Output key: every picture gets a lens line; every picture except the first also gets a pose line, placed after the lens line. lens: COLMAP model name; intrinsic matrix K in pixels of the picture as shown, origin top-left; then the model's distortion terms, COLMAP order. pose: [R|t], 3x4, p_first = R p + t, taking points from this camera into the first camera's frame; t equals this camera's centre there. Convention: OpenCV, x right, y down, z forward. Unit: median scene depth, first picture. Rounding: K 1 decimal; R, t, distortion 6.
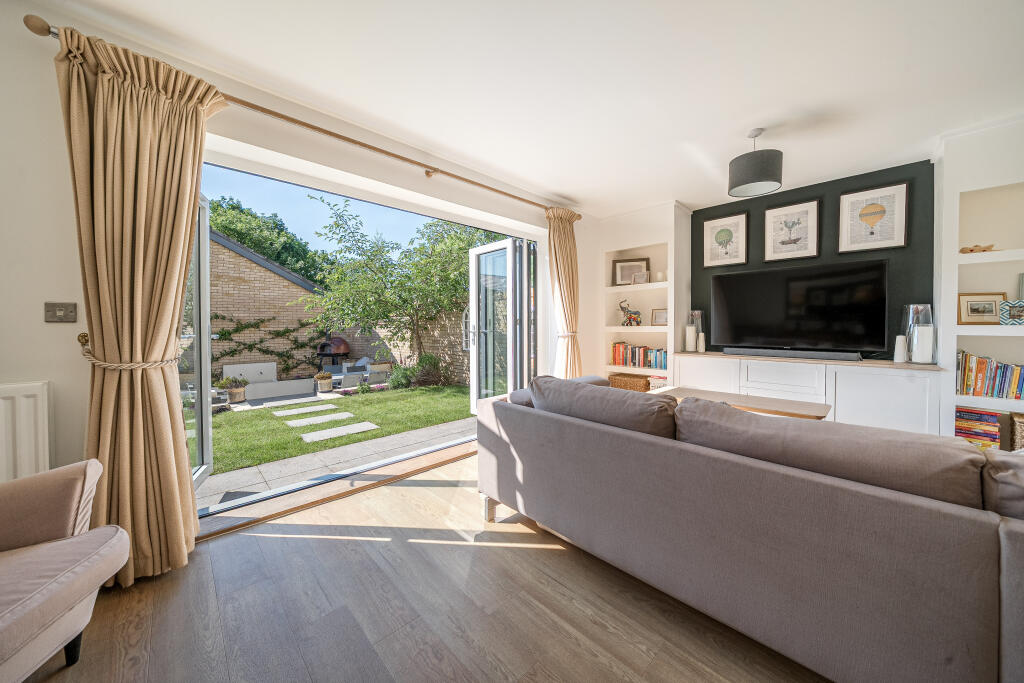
lens RADIAL K [[356.9, 0, 509.3], [0, 356.9, 330.2], [0, 0, 1]] dist [-0.000559, -0.000020]
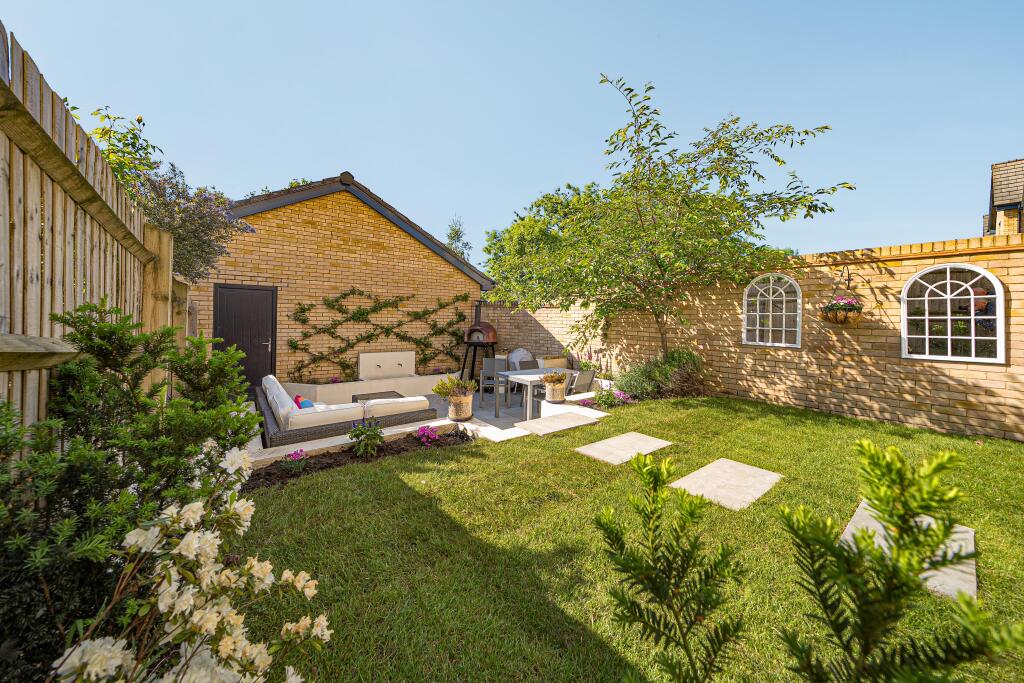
lens RADIAL K [[363.3, 0, 513.2], [0, 363.3, 315.3], [0, 0, 1]] dist [-0.000166, -0.000008]
pose [[0.995030, 0.022925, -0.096899, -0.372804], [-0.024728, 0.999542, -0.017450, 0.018831], [0.096454, 0.019759, 0.995141, 0.225754]]
